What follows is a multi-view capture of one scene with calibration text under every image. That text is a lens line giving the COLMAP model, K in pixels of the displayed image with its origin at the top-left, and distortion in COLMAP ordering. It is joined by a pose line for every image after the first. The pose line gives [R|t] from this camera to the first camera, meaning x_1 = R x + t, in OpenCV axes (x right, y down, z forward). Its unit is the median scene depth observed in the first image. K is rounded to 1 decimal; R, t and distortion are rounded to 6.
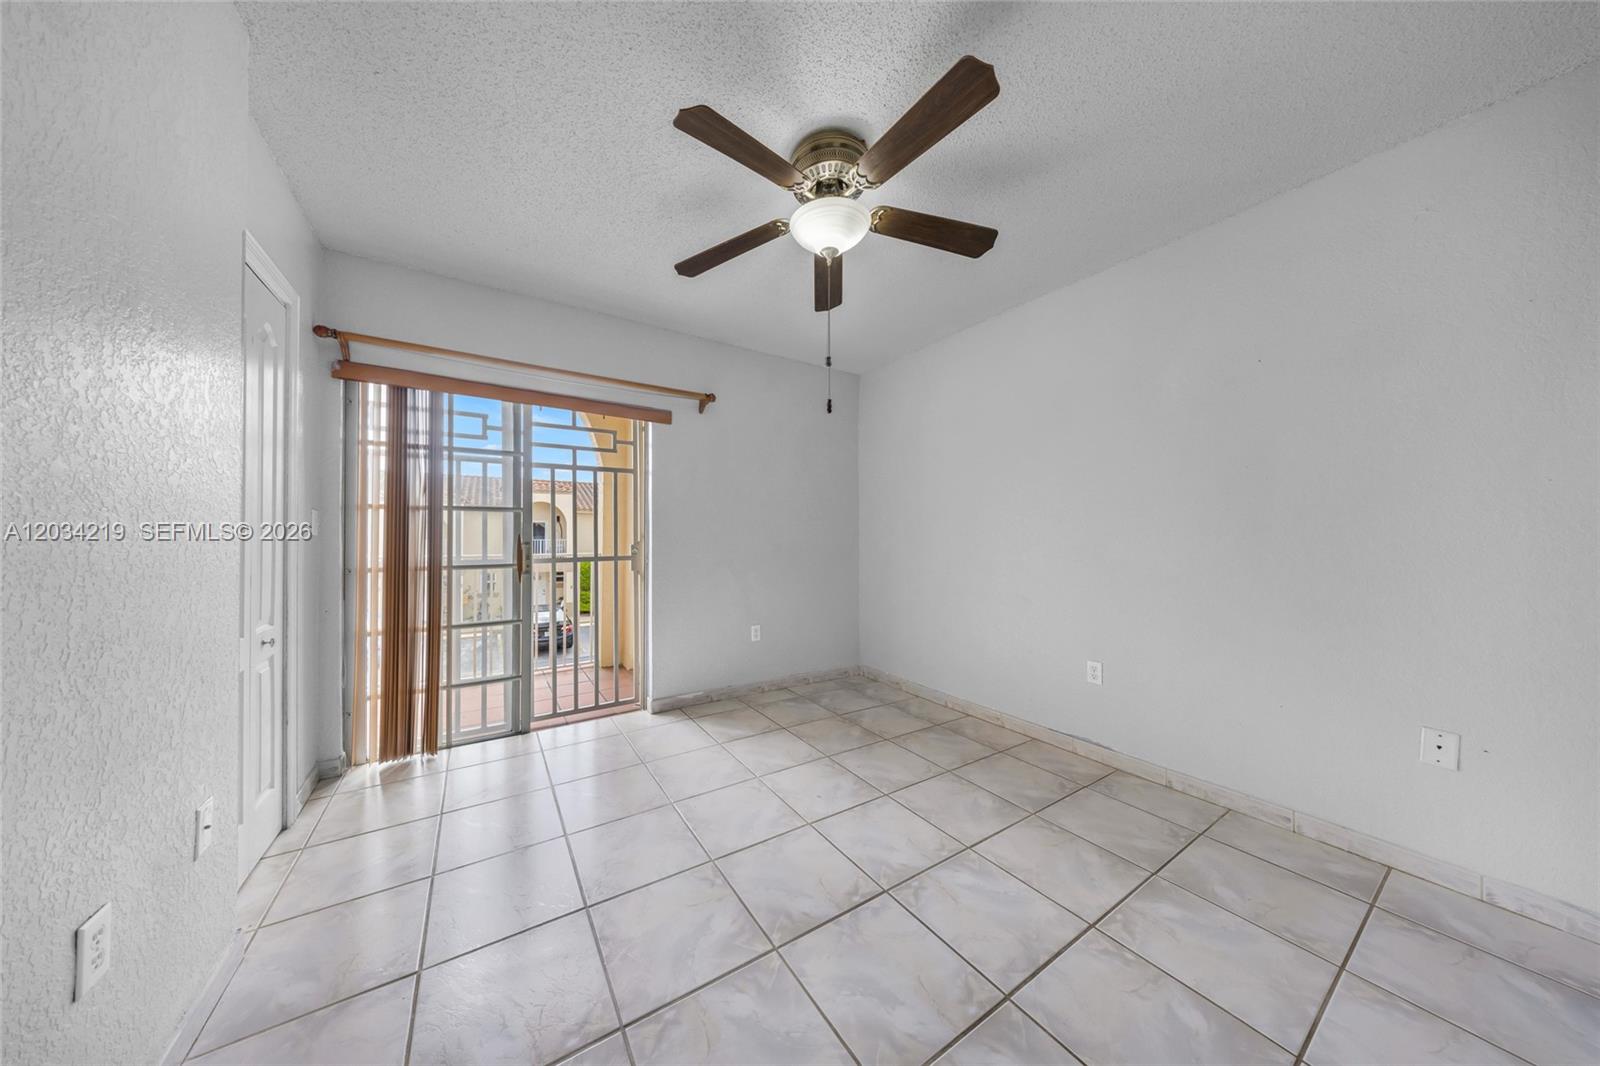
lens RADIAL K [[486.2, 0, 794.7], [0, 486.2, 530.2], [0, 0, 1]] dist [0.006991, -0.006940]
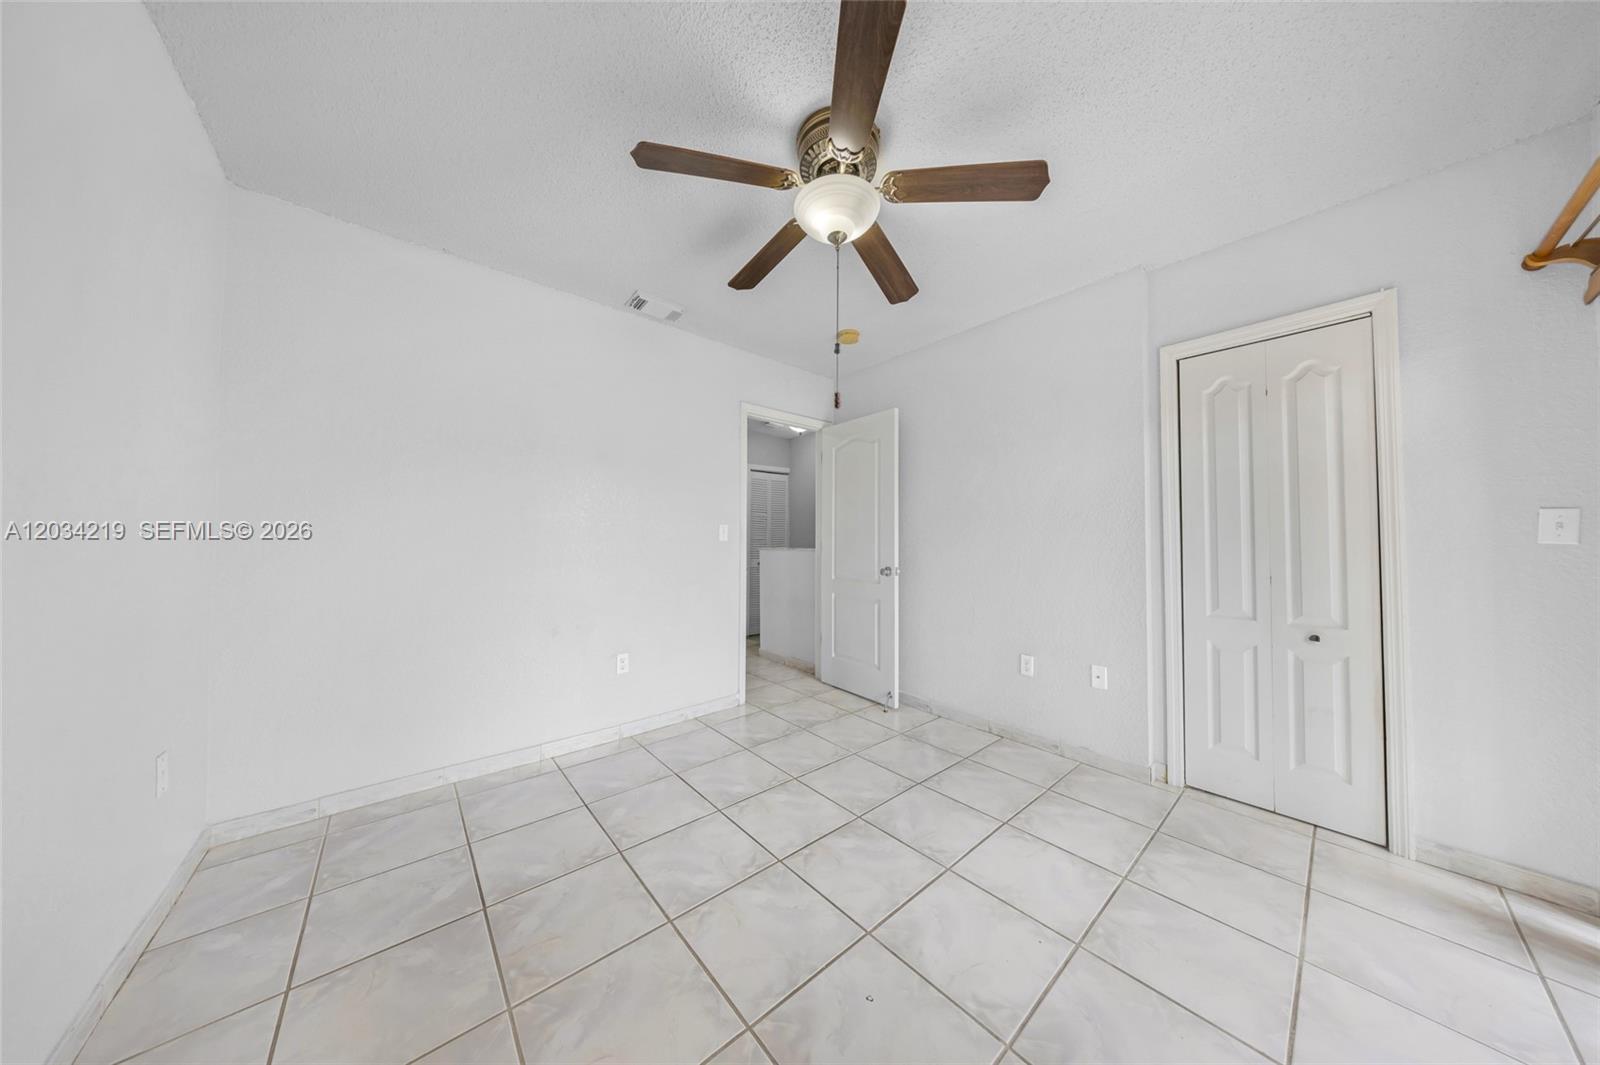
lens RADIAL K [[471.9, 0, 810.4], [0, 471.9, 521.8], [0, 0, 1]] dist [0.000251, -0.000012]
pose [[-0.991565, -0.016103, -0.128610, 0.151567], [-0.008363, 0.998133, -0.060497, 0.022270], [0.129344, -0.058911, -0.989848, 1.217919]]
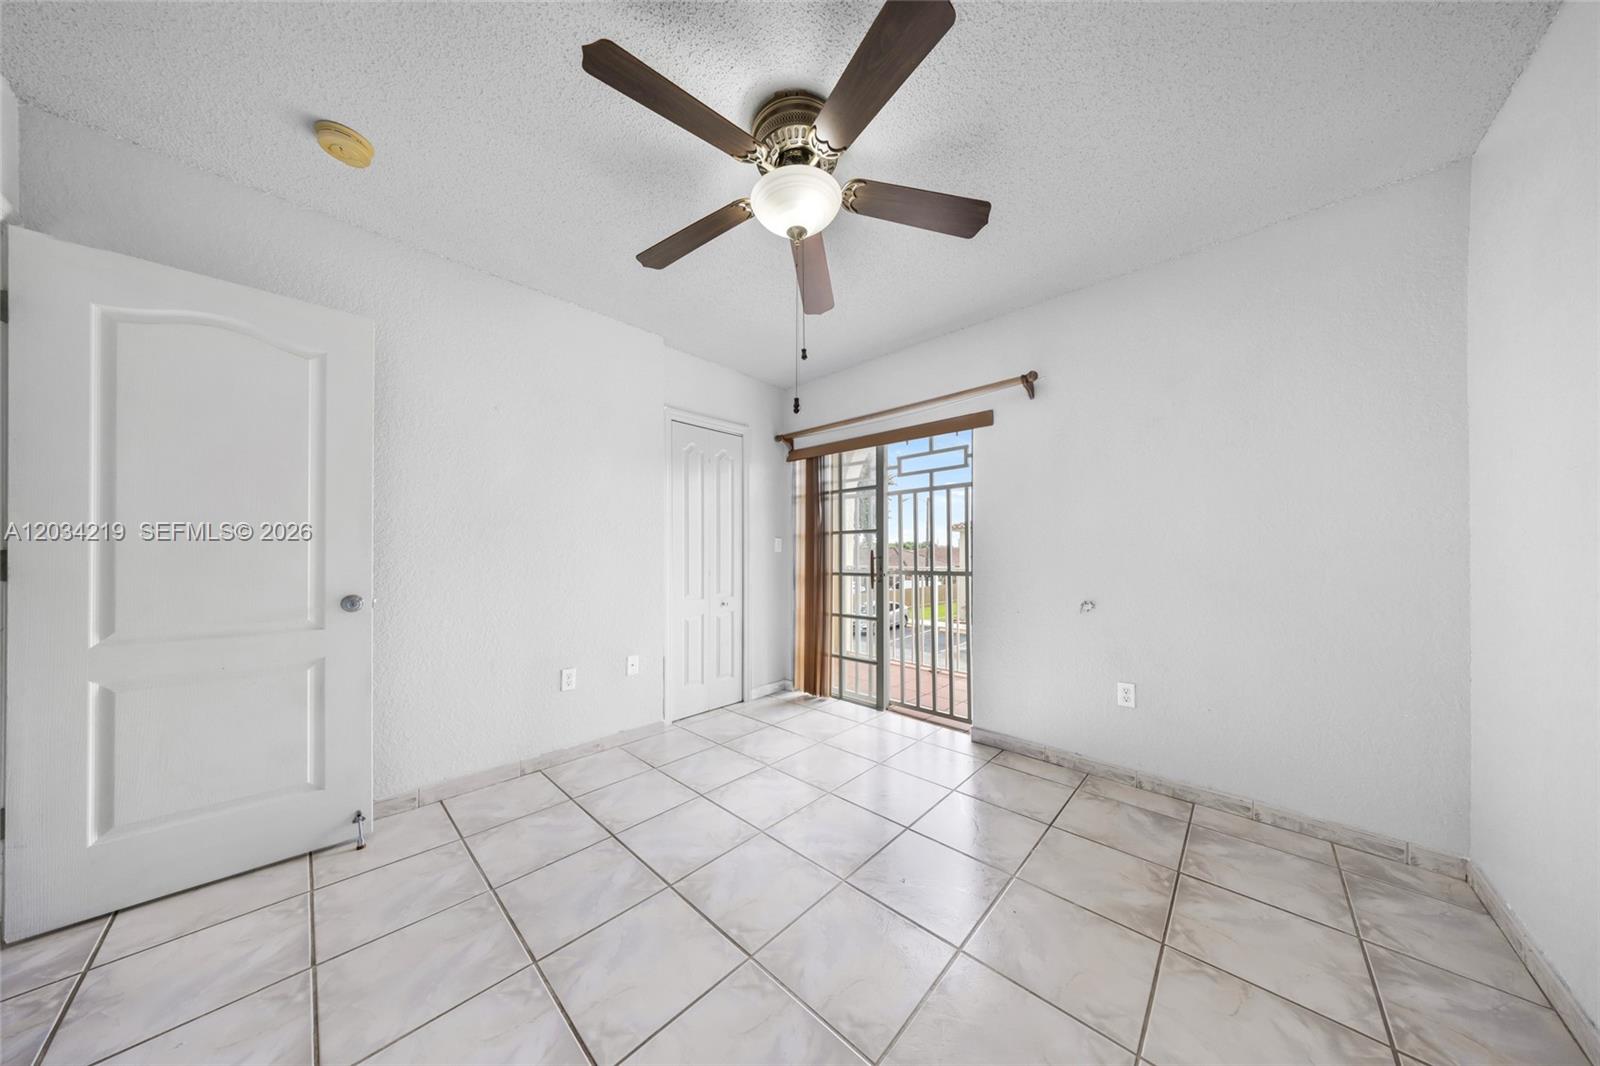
lens RADIAL K [[479.2, 0, 784.3], [0, 479.2, 545.3], [0, 0, 1]] dist [-0.000768, -0.000120]
pose [[0.213238, -0.019057, -0.976814, 0.602501], [0.015488, 0.999750, -0.016124, 0.012262], [0.976877, -0.011690, 0.213480, 0.507635]]
